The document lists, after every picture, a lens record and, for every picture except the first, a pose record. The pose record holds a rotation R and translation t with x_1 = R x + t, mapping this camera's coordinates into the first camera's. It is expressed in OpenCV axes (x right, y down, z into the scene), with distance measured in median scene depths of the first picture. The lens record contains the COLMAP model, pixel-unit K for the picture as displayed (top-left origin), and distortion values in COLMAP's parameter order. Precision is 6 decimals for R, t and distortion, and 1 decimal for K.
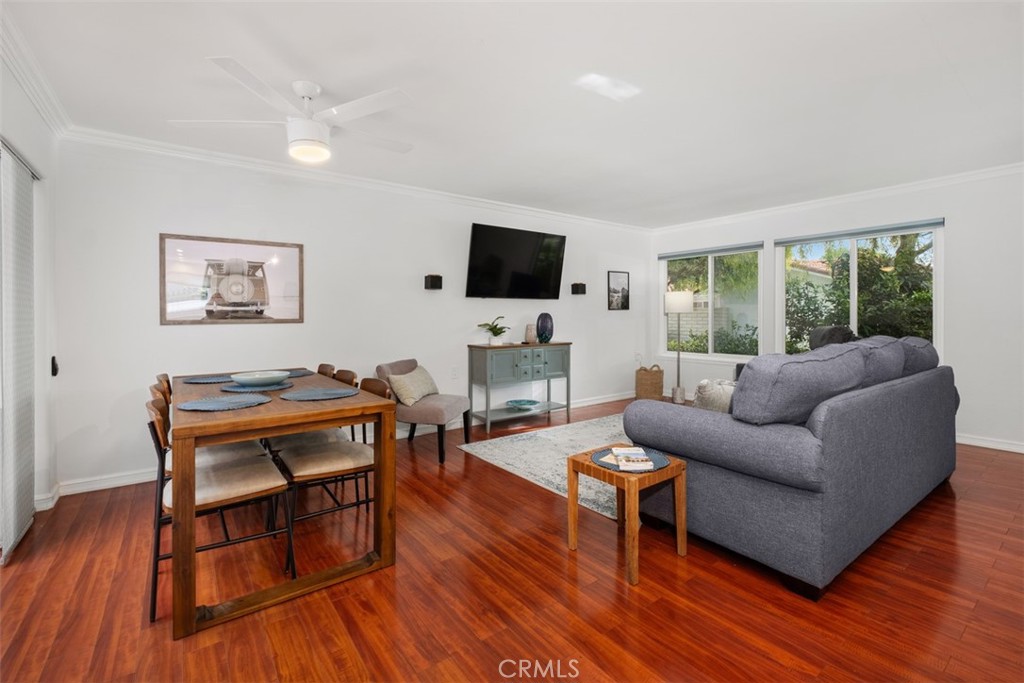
lens RADIAL K [[444.8, 0, 511.3], [0, 444.8, 319.9], [0, 0, 1]] dist [-0.004143, -0.000215]
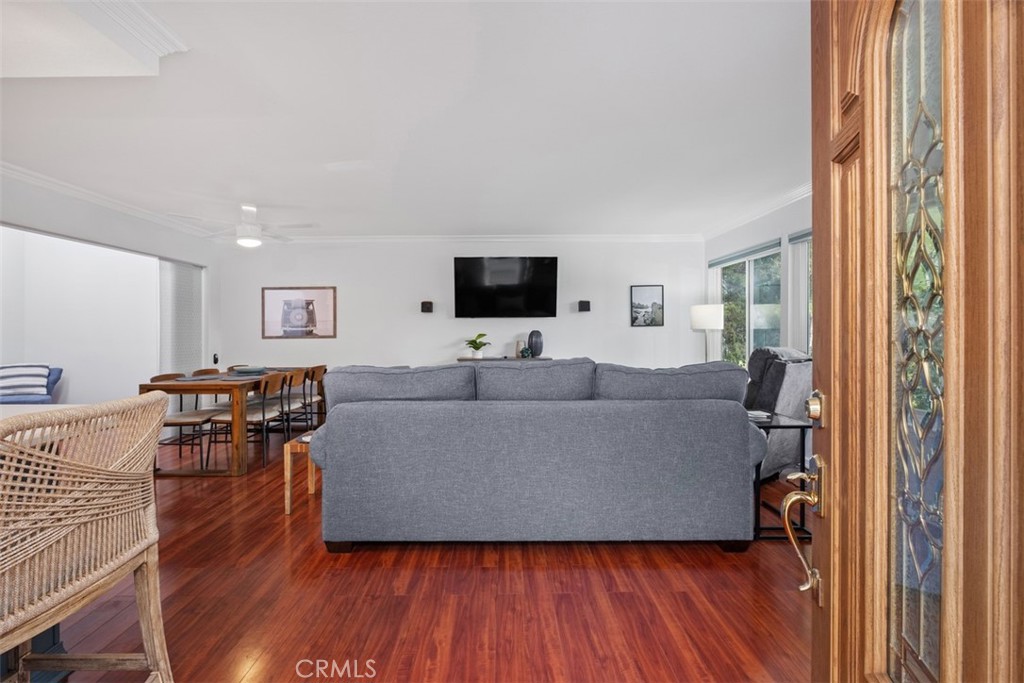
lens RADIAL K [[446.0, 0, 509.4], [0, 446.0, 337.0], [0, 0, 1]] dist [-0.008125, 0.000177]
pose [[0.806452, 0.005616, -0.591273, 0.738139], [-0.002805, 0.999980, 0.005672, -0.005800], [0.591293, -0.002915, 0.806451, 0.097581]]
